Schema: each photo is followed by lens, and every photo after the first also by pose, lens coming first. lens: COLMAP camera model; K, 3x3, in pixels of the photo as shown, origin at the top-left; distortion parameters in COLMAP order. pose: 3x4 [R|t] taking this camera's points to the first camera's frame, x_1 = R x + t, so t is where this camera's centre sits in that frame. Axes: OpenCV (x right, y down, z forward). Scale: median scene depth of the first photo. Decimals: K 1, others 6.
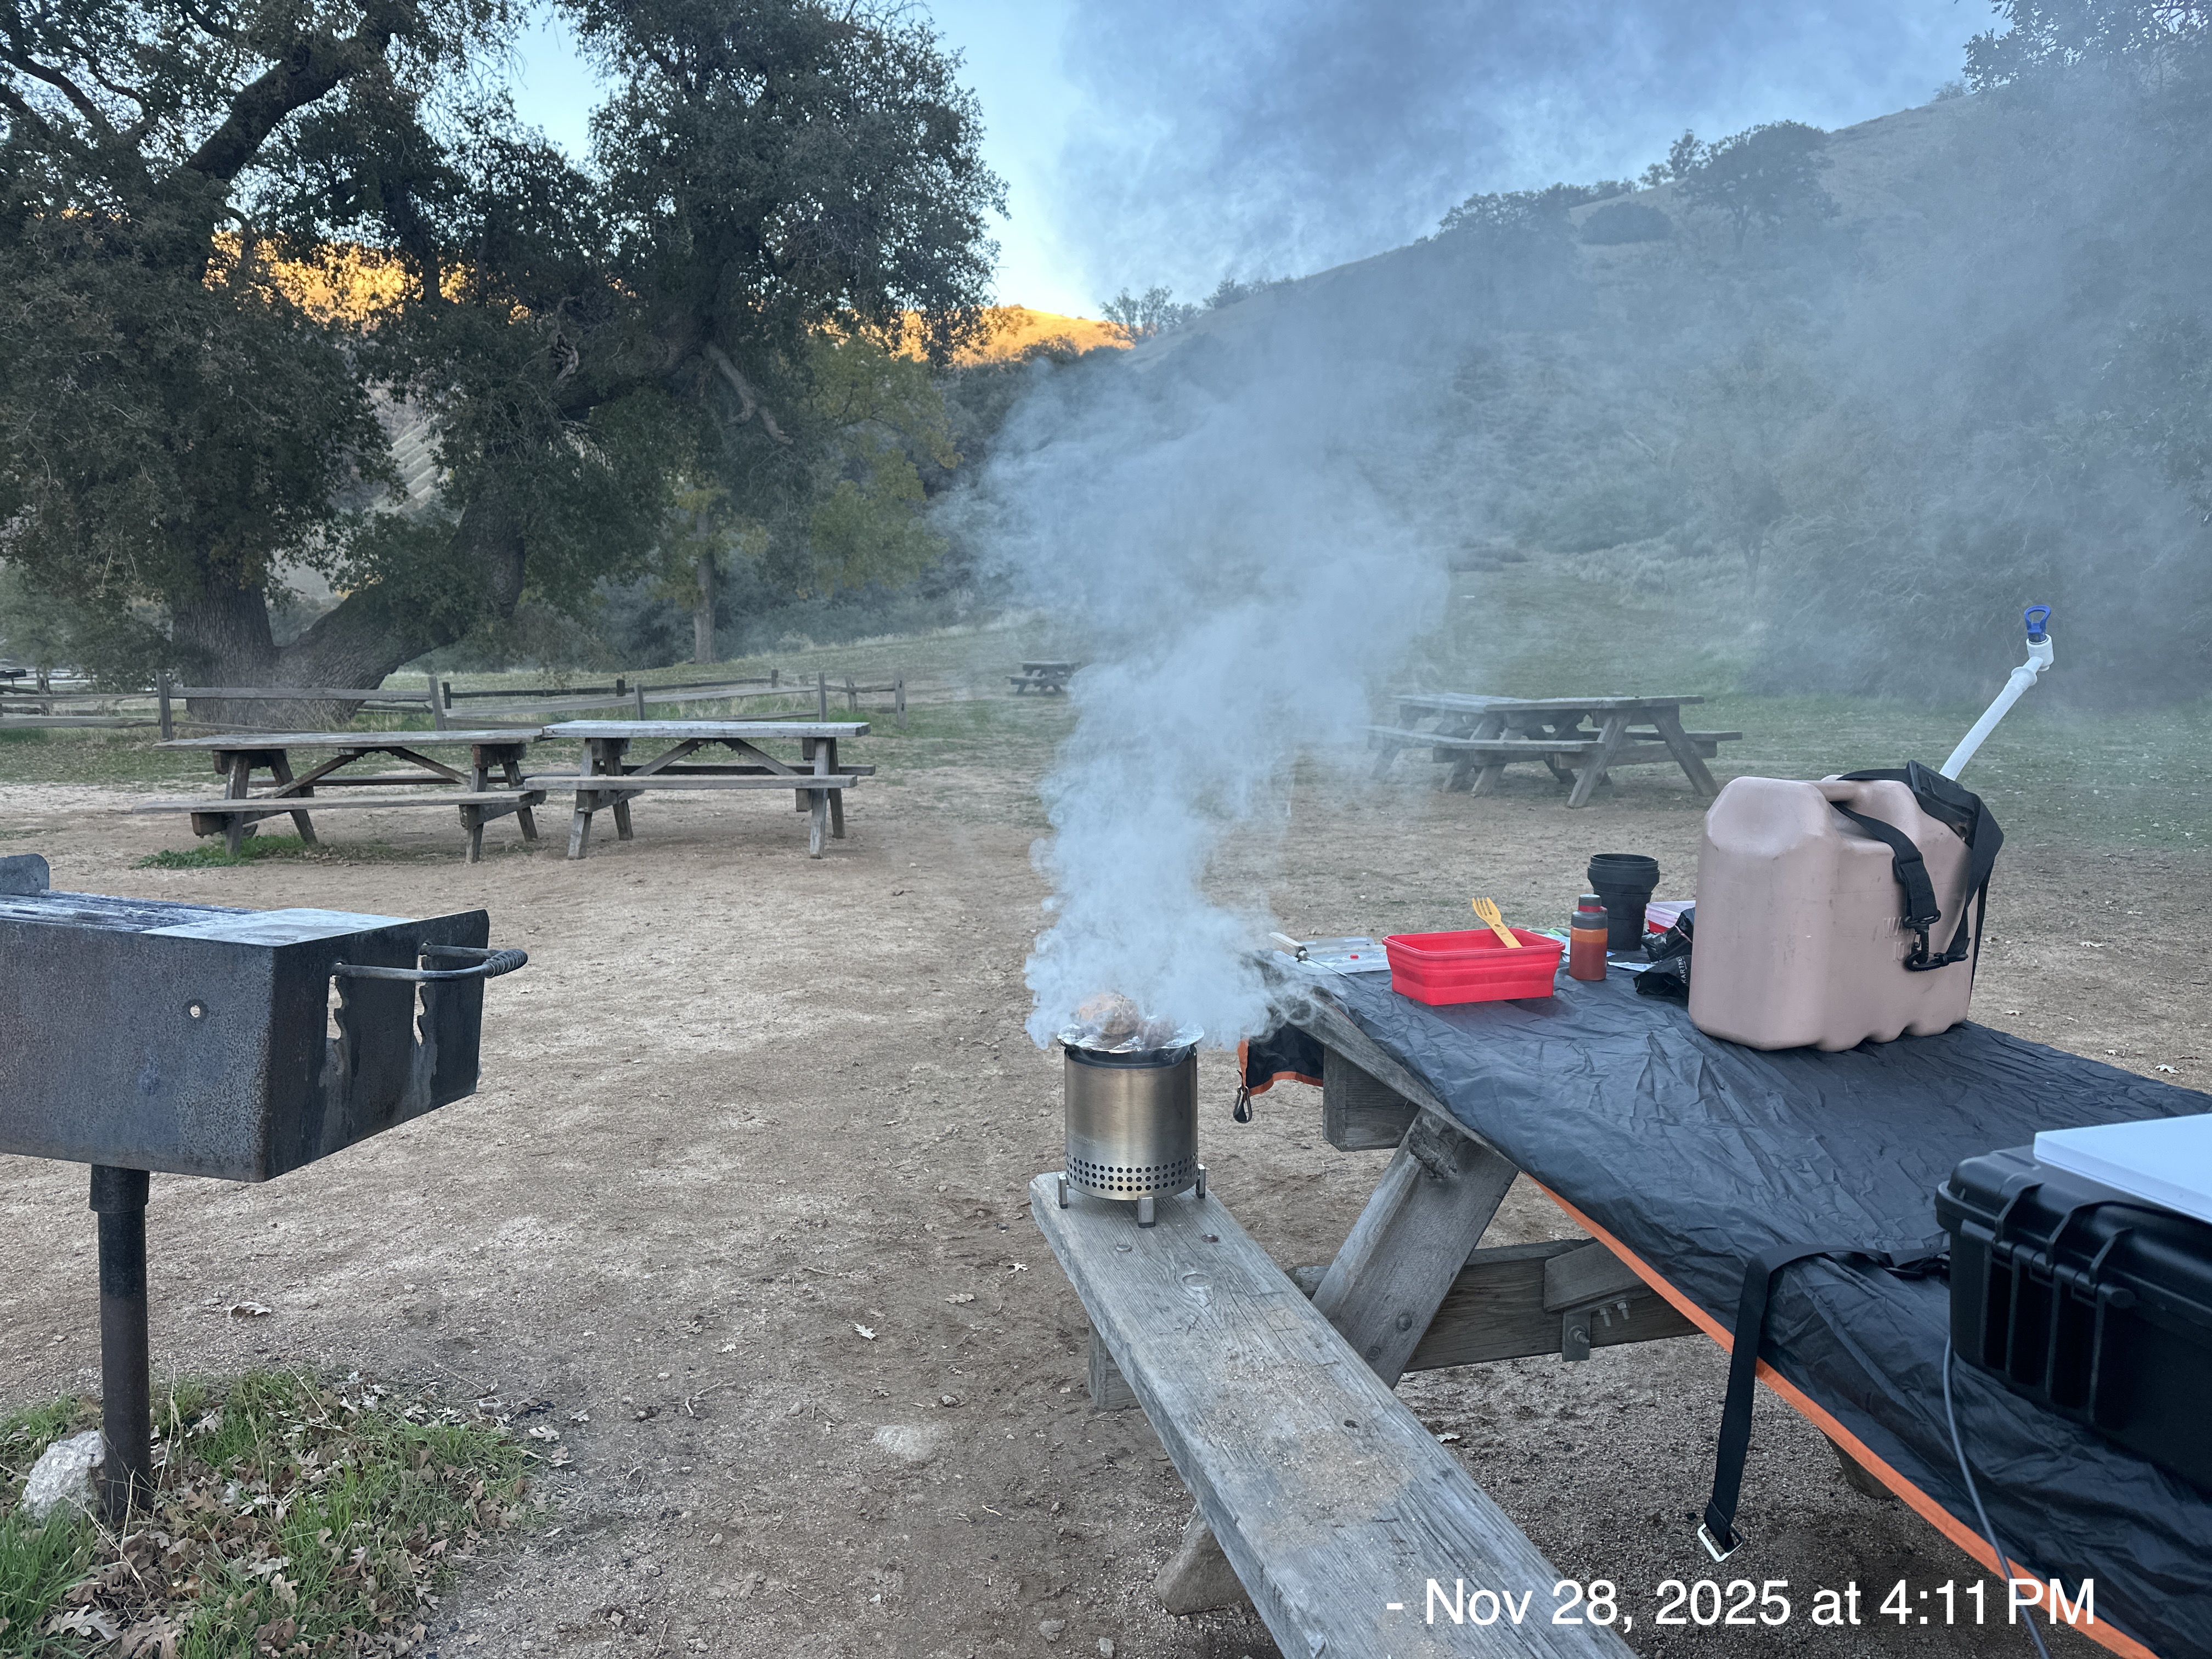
lens RADIAL K [[1526.2, 0, 1106.0], [0, 1526.2, 829.5], [0, 0, 1]] dist [0.025067, -0.039795]
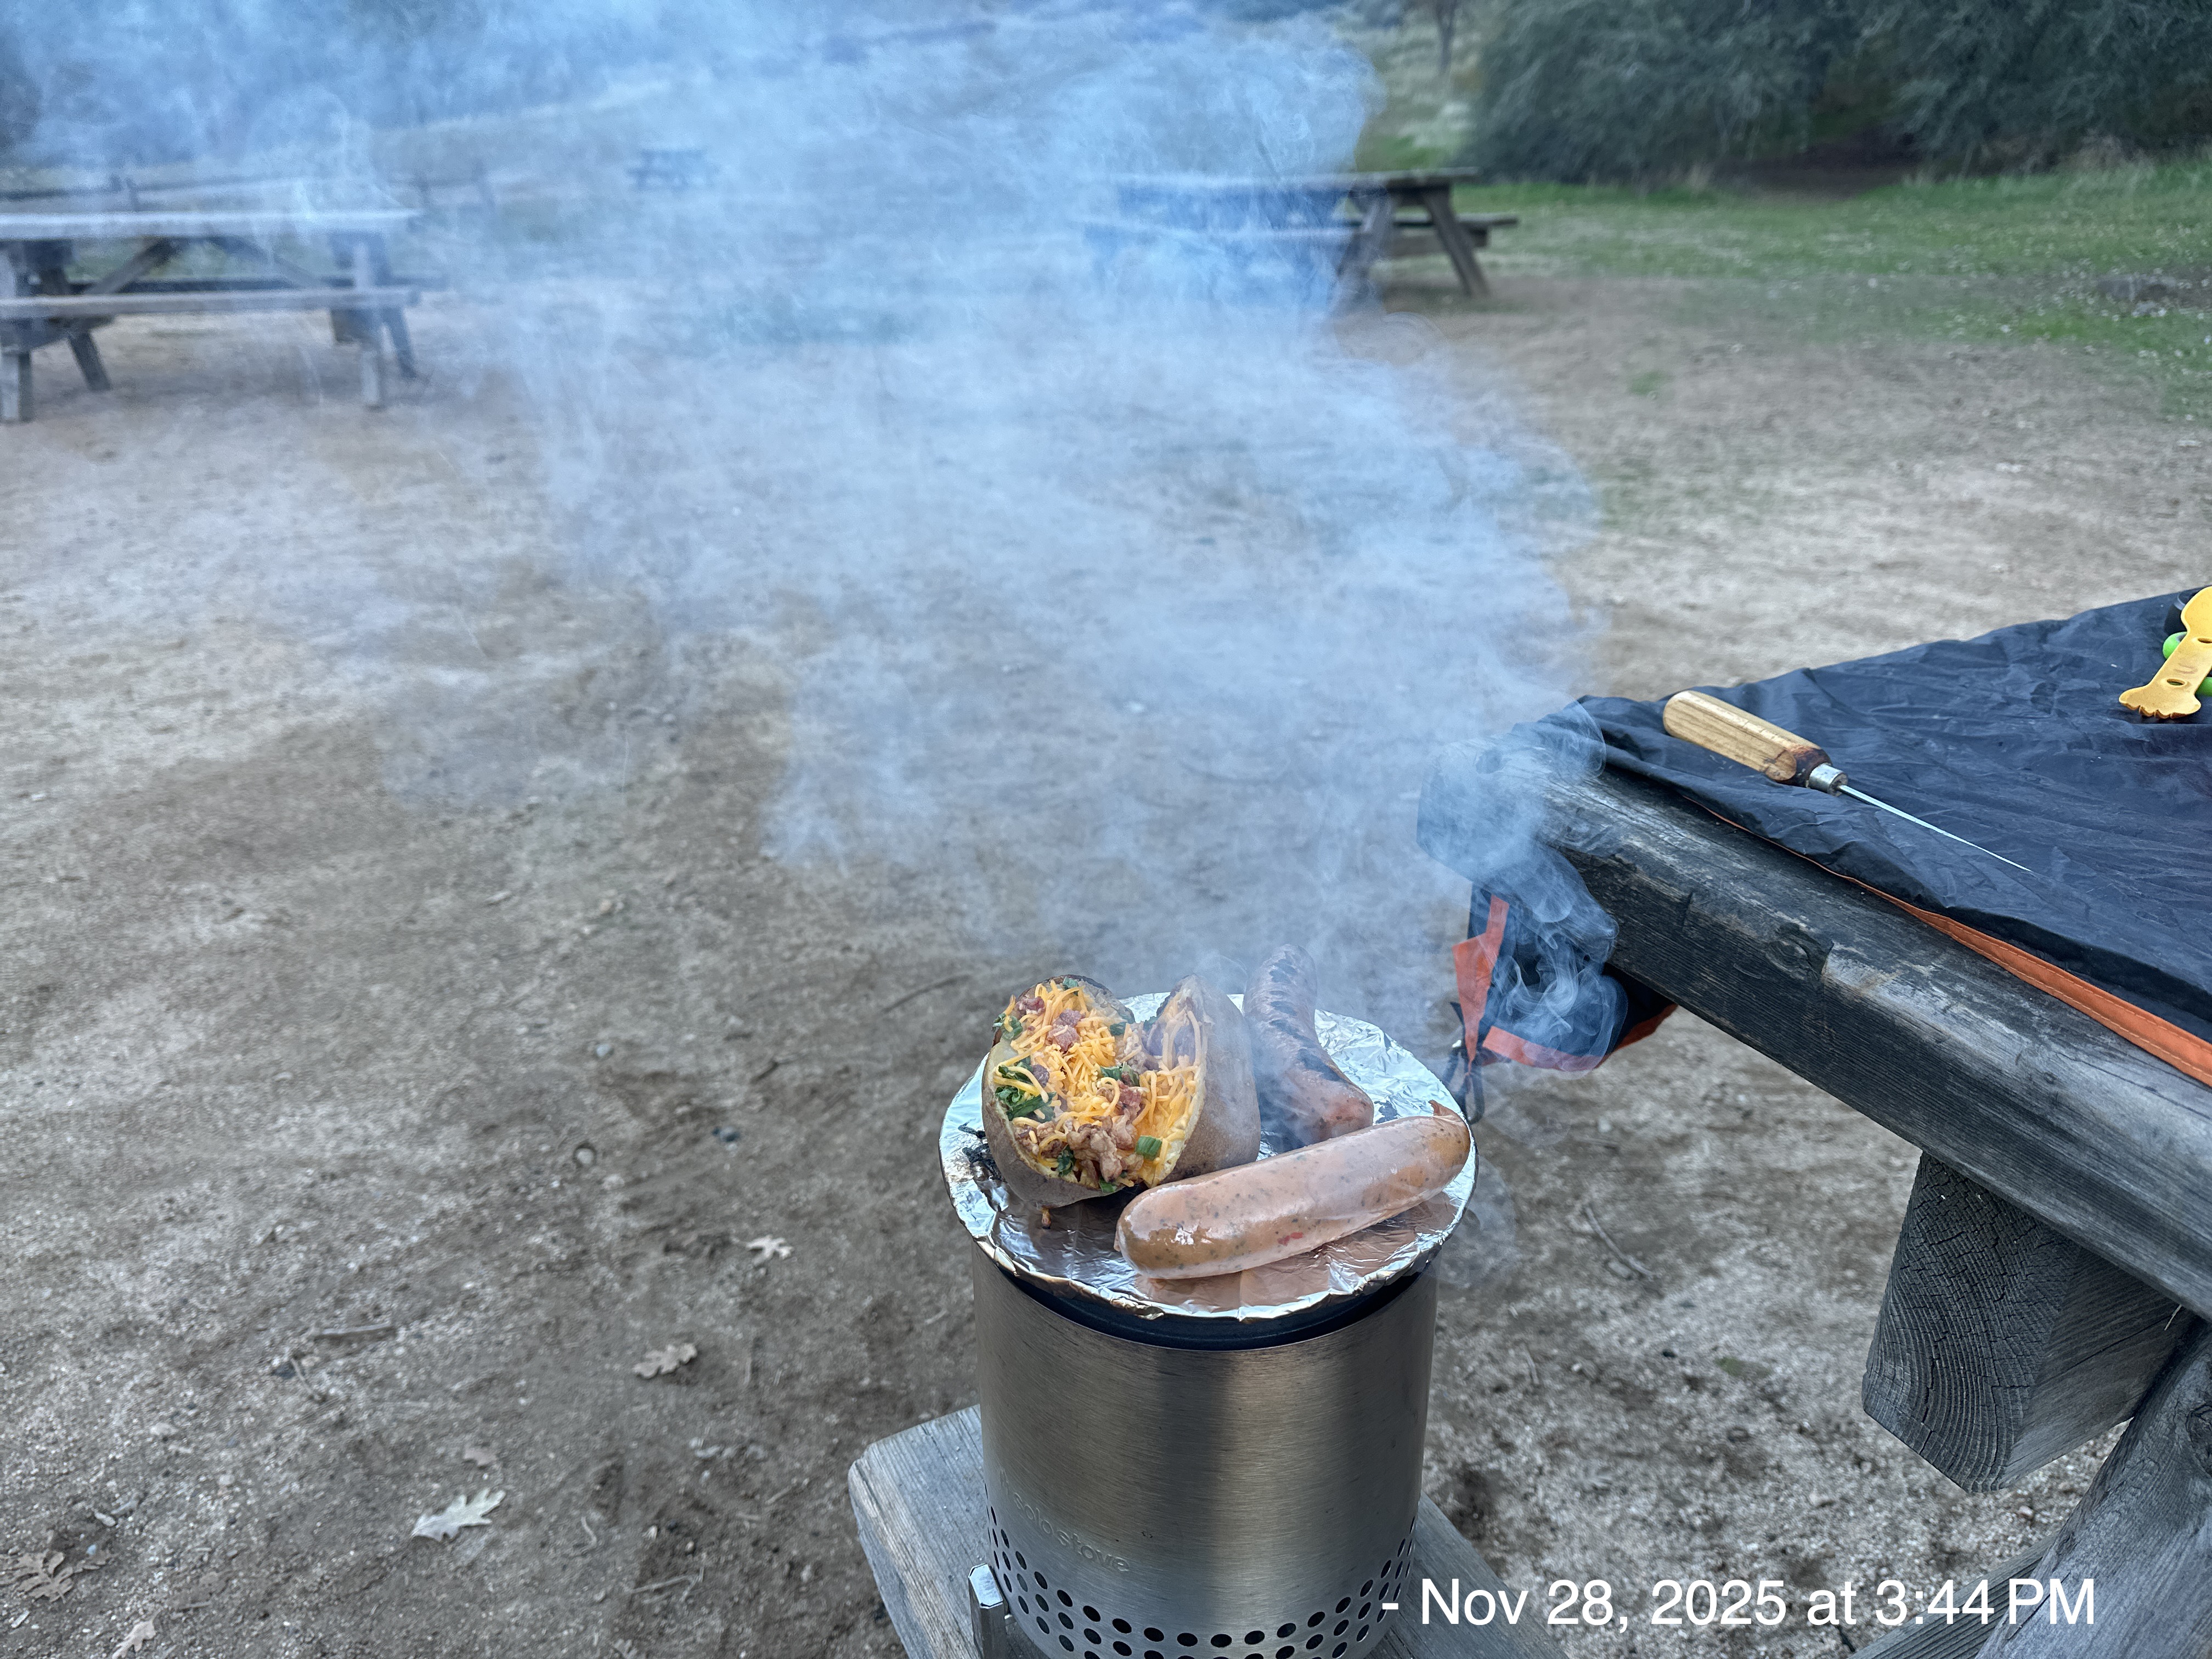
lens RADIAL K [[1526.2, 0, 1106.0], [0, 1526.2, 829.5], [0, 0, 1]] dist [0.025067, -0.039795]
pose [[0.976275, -0.088597, 0.197580, -0.022278], [0.025679, 0.953395, 0.300630, -0.001594], [-0.215007, -0.288424, 0.933051, 0.324968]]
